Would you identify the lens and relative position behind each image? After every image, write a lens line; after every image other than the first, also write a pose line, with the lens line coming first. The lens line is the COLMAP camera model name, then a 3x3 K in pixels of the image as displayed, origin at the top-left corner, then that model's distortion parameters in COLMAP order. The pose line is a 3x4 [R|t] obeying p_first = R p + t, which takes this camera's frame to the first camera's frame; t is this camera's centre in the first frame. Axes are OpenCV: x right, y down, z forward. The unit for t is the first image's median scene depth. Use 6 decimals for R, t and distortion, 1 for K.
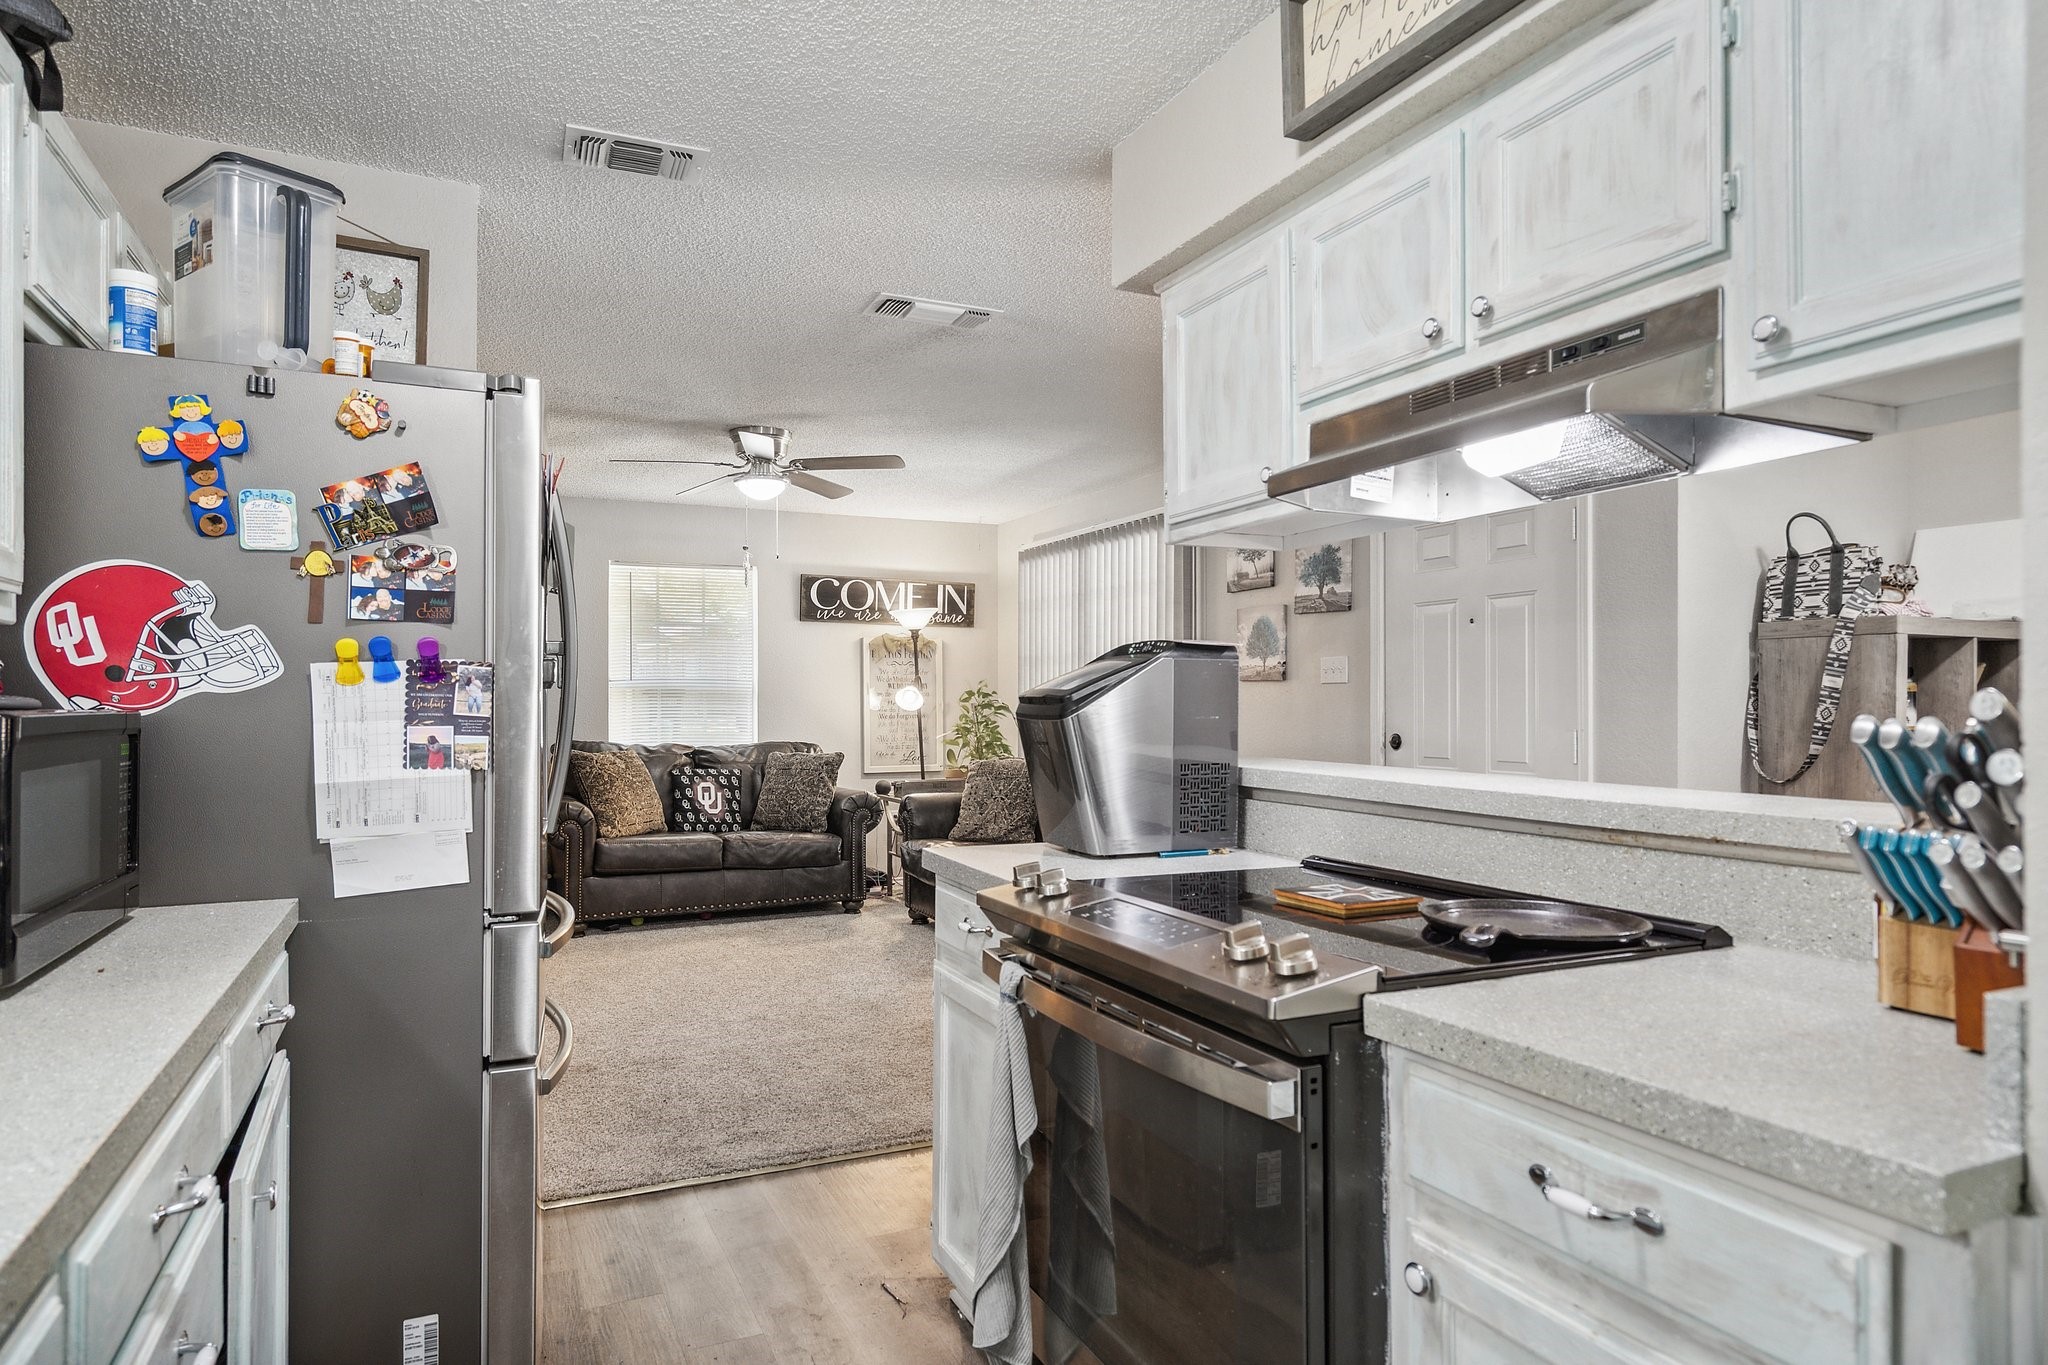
lens RADIAL K [[1155.0, 0, 1030.2], [0, 1155.0, 693.2], [0, 0, 1]] dist [0.001519, -0.000337]
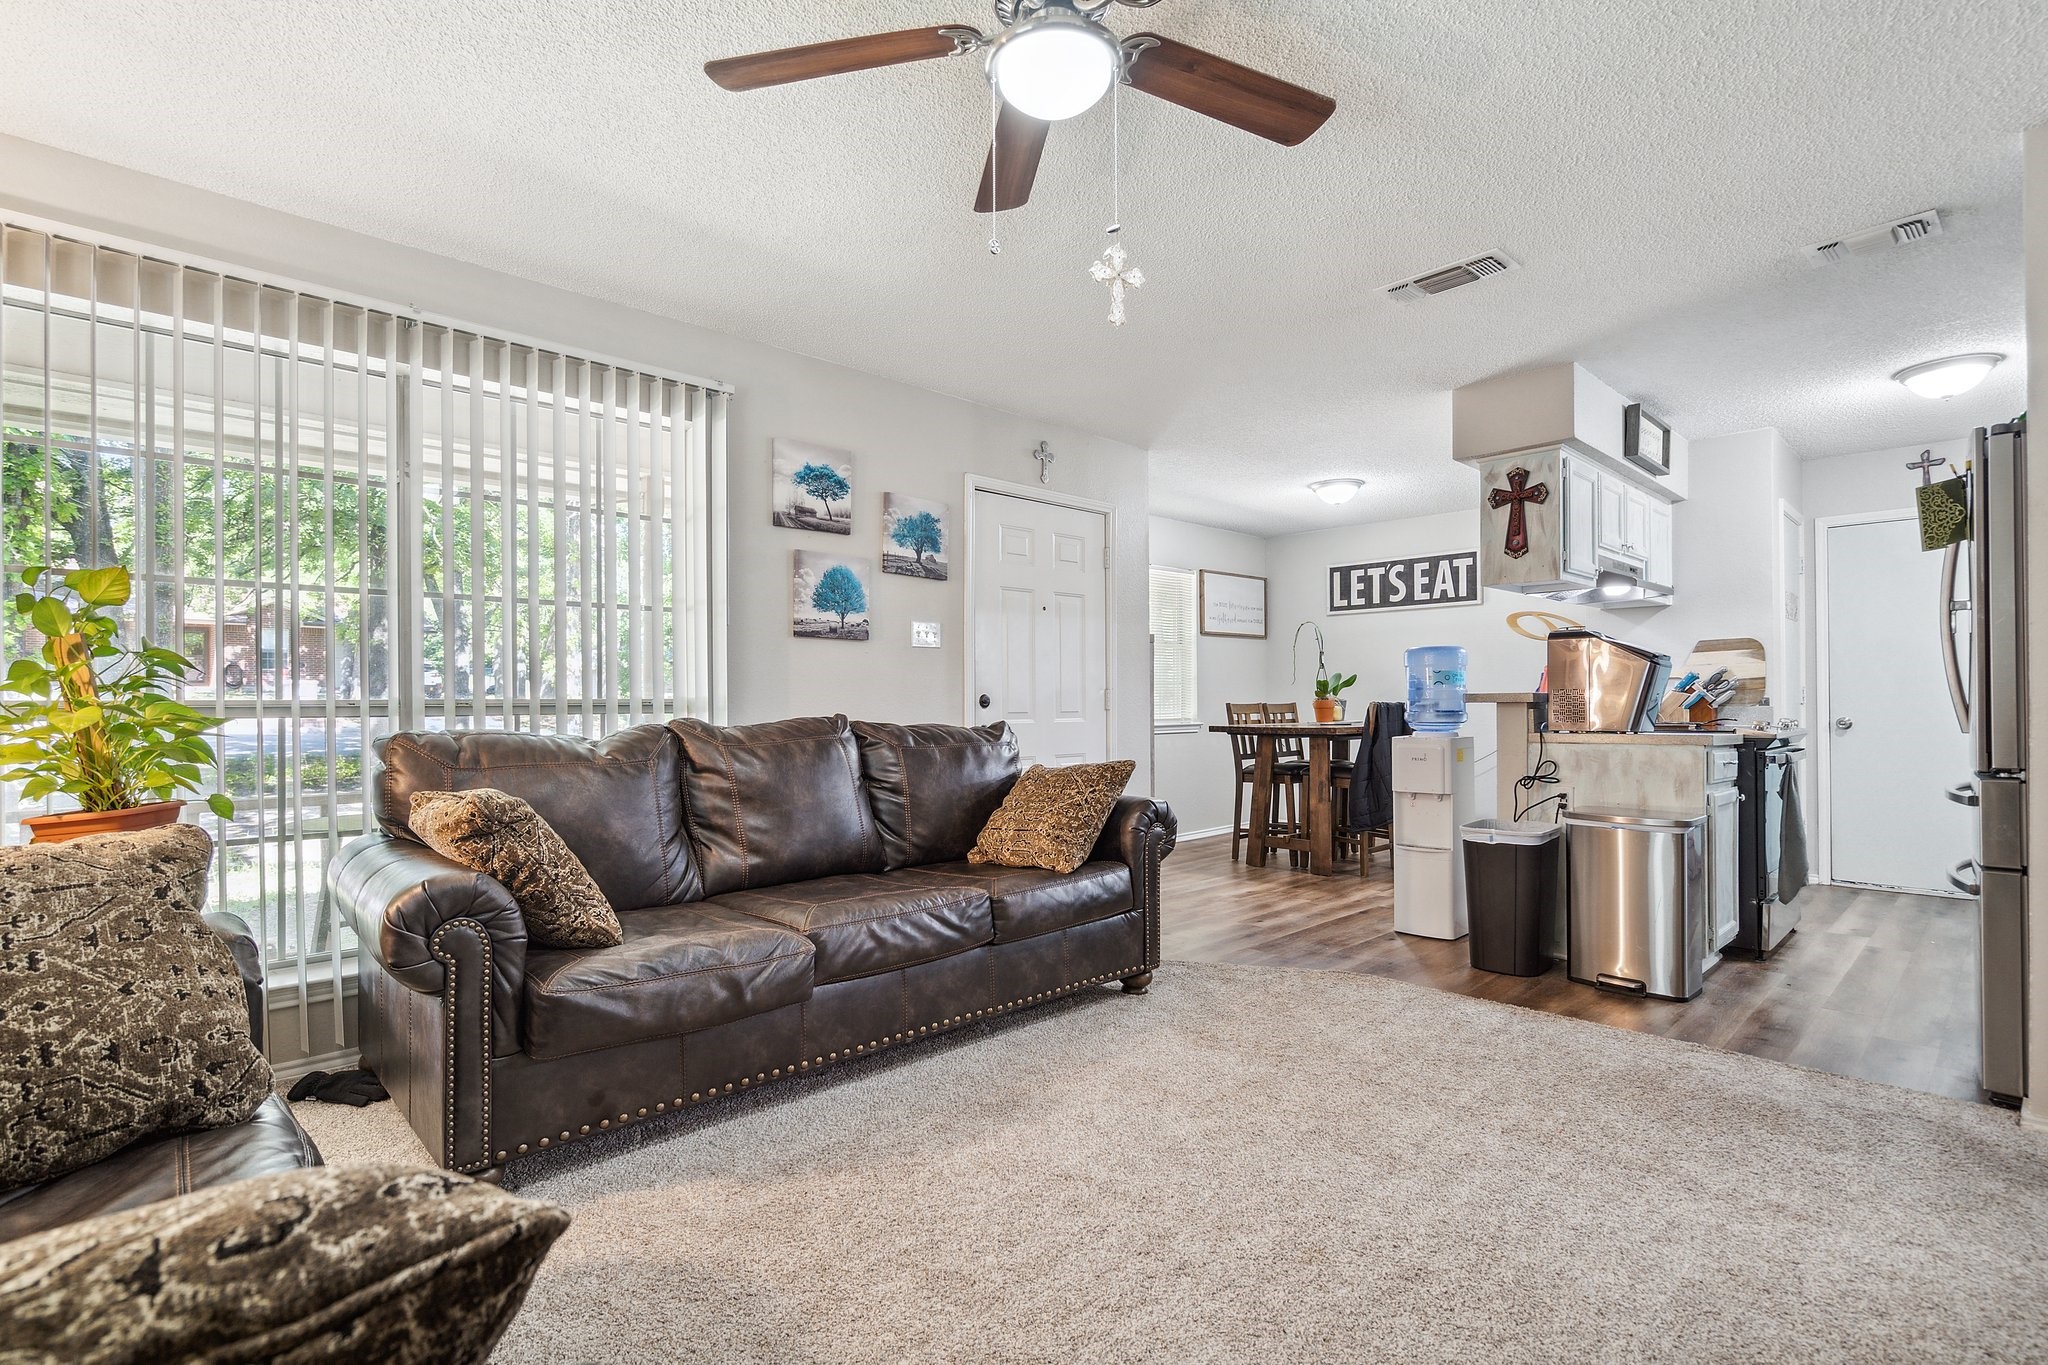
lens RADIAL K [[962.3, 0, 995.6], [0, 962.3, 697.1], [0, 0, 1]] dist [-0.002868, -0.000176]
pose [[-0.278153, 0.004664, 0.960526, -0.424414], [-0.003621, 0.999976, -0.005904, 0.029606], [-0.960530, -0.005120, -0.278129, 0.862154]]
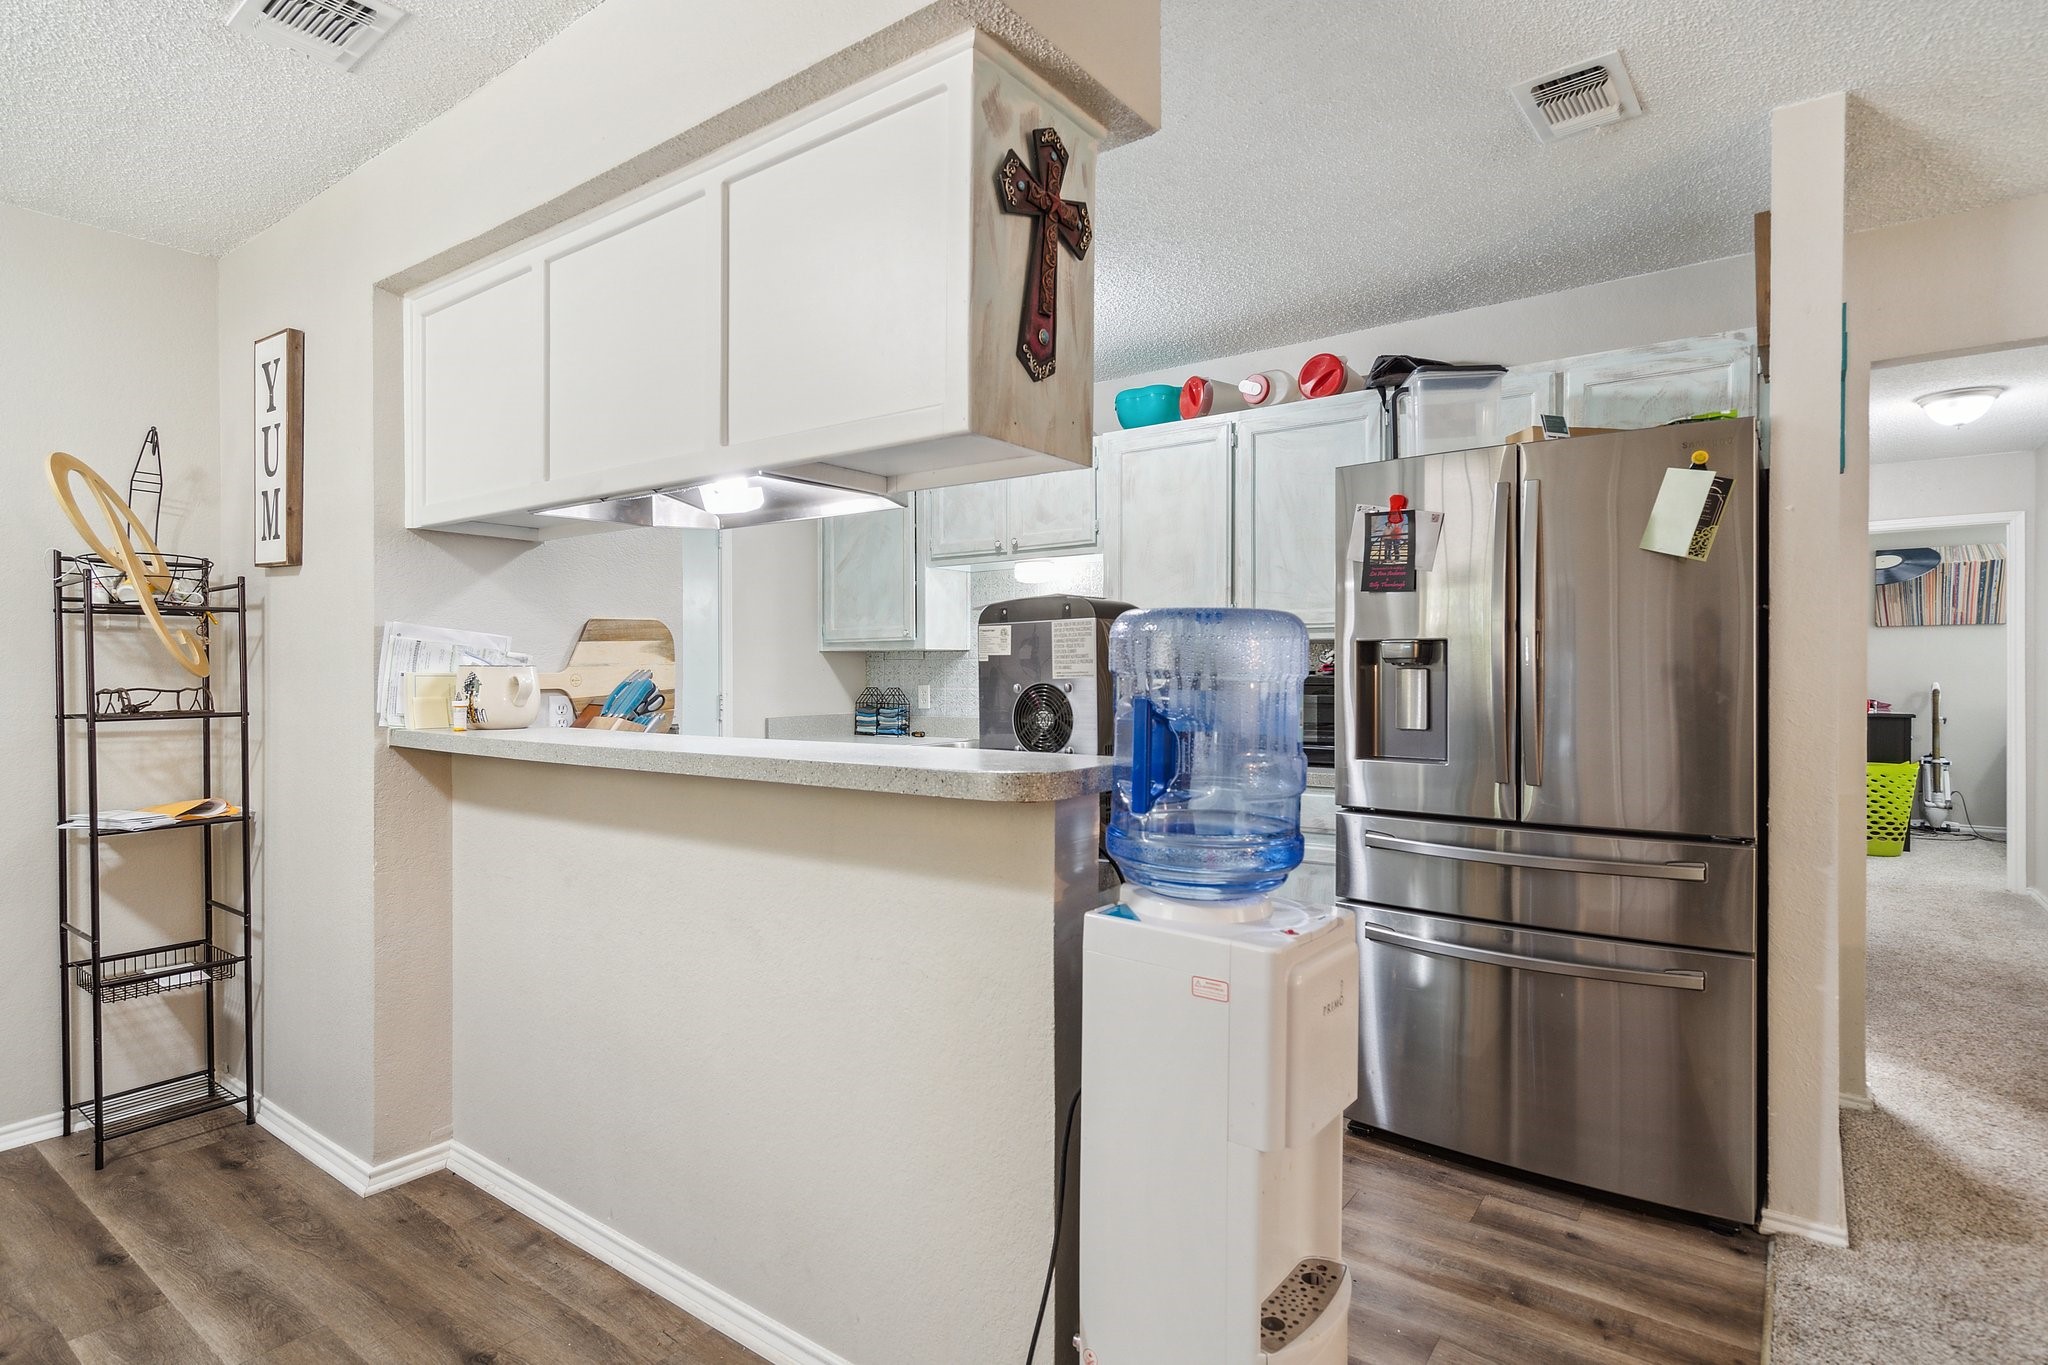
lens RADIAL K [[1044.2, 0, 1008.1], [0, 1044.2, 675.6], [0, 0, 1]] dist [-0.000073, 0.001727]
pose [[-0.891401, 0.003258, -0.453204, 0.179625], [0.004590, 0.999988, -0.001840, 0.003775], [0.453193, -0.003720, -0.891405, 0.584484]]
